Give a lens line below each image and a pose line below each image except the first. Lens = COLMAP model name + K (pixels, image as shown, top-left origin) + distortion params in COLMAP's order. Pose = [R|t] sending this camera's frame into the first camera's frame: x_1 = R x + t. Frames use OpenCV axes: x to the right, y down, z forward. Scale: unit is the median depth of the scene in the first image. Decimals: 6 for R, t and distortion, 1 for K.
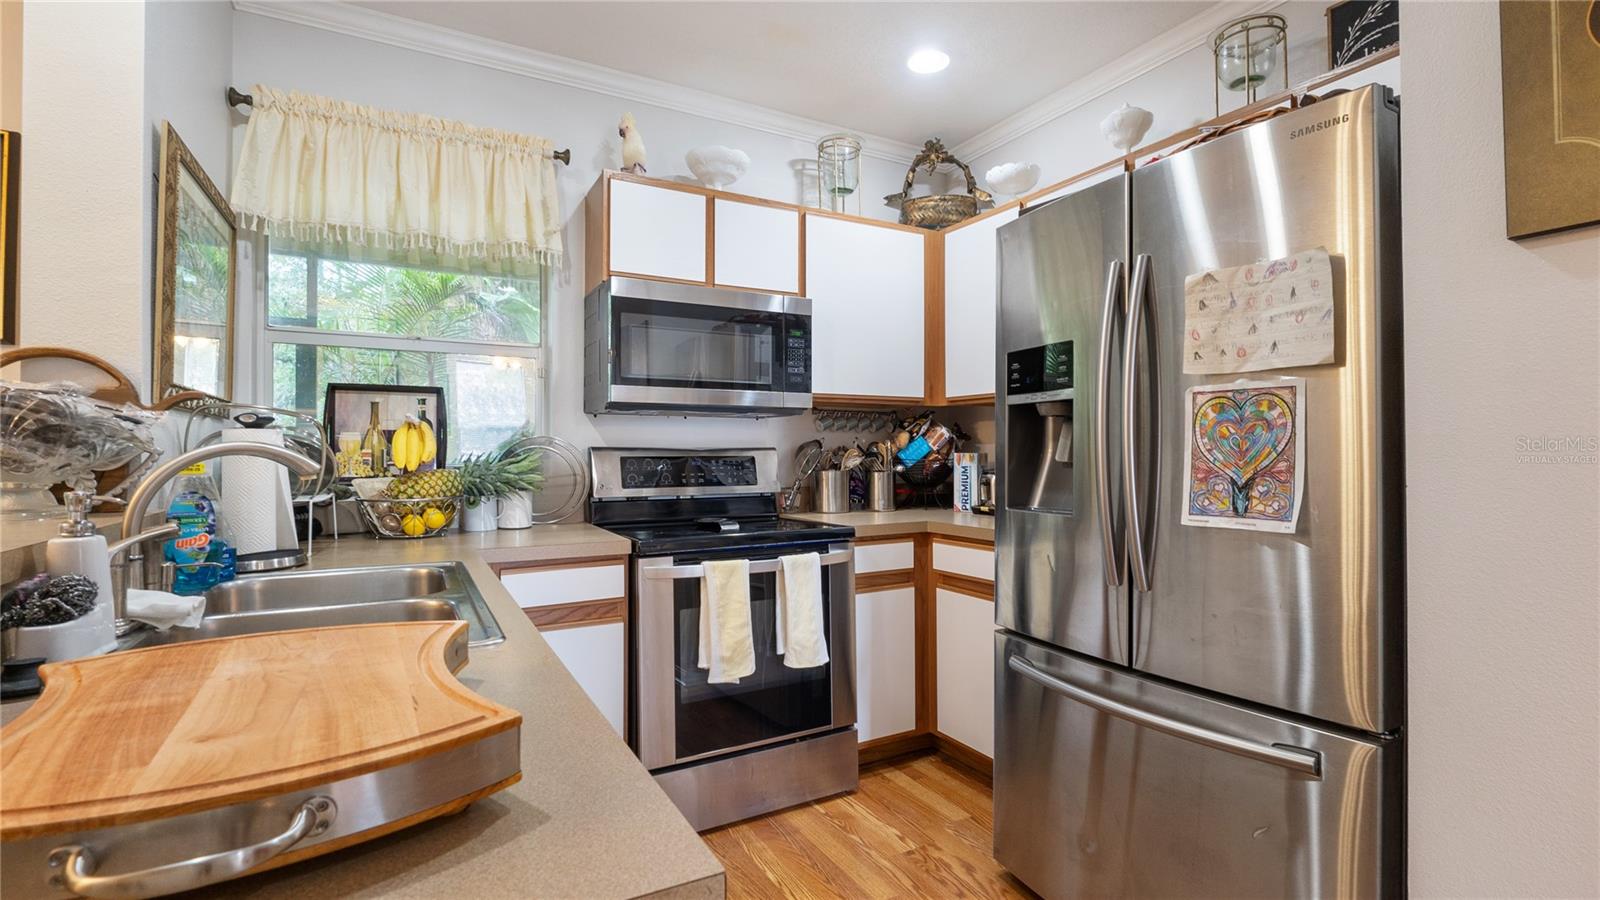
lens RADIAL K [[732.9, 0, 798.4], [0, 732.9, 450.1], [0, 0, 1]] dist [0.000142, 0.000190]
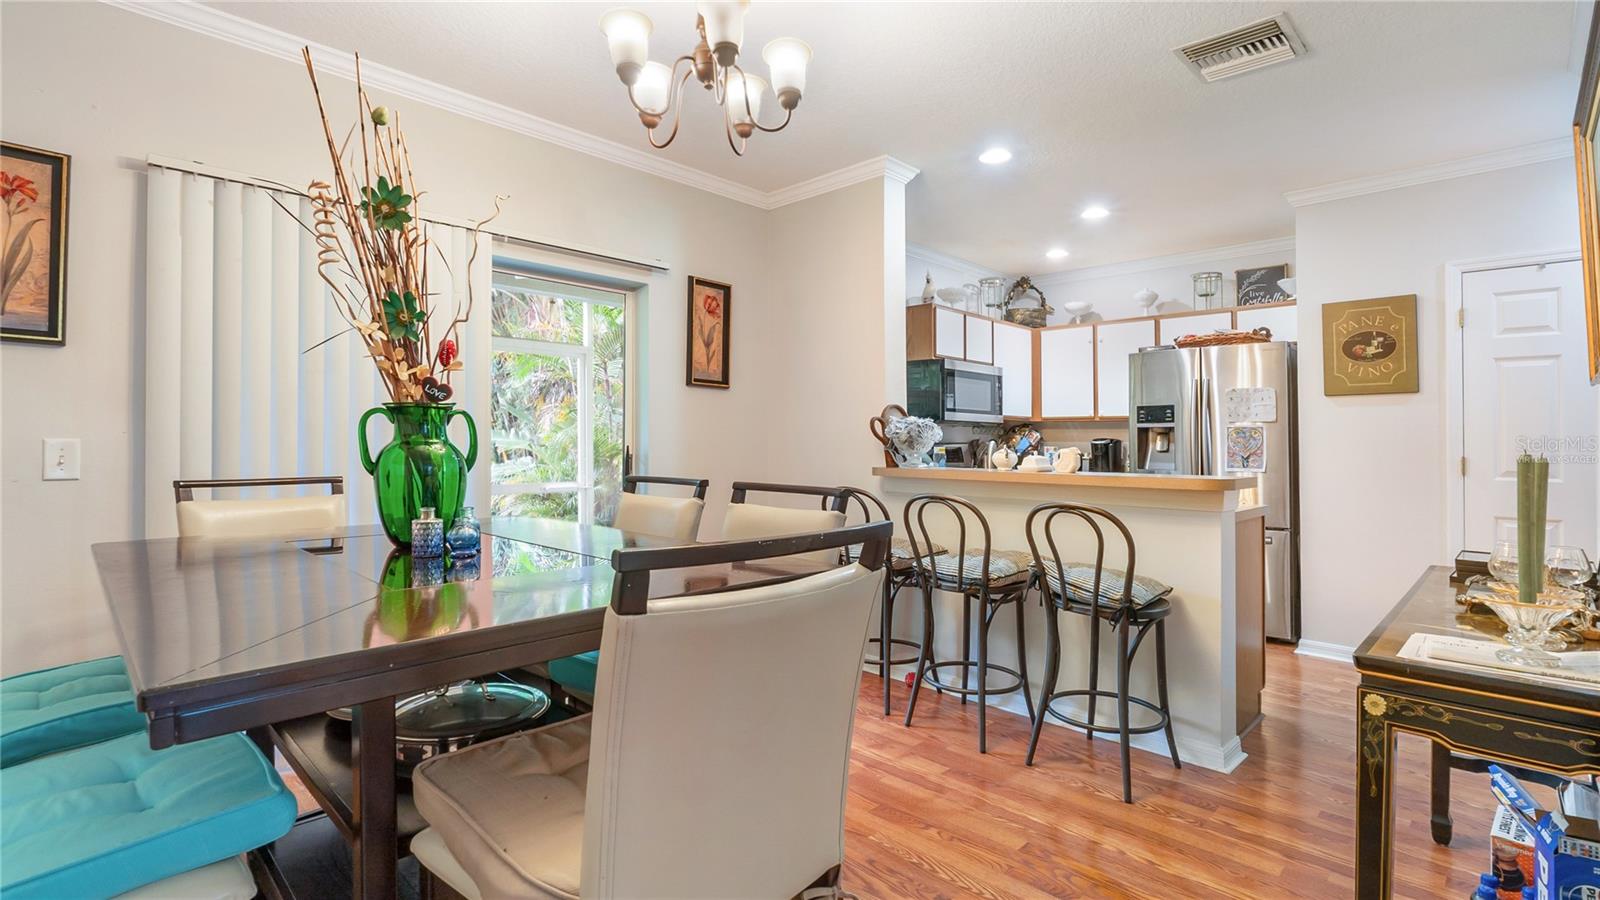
lens RADIAL K [[732.9, 0, 798.7], [0, 732.9, 436.0], [0, 0, 1]] dist [0.000142, 0.000190]
pose [[0.957373, 0.004526, 0.288820, -1.384846], [-0.003600, 0.999987, -0.003737, -0.017664], [-0.288833, 0.002538, 0.957376, -0.939680]]
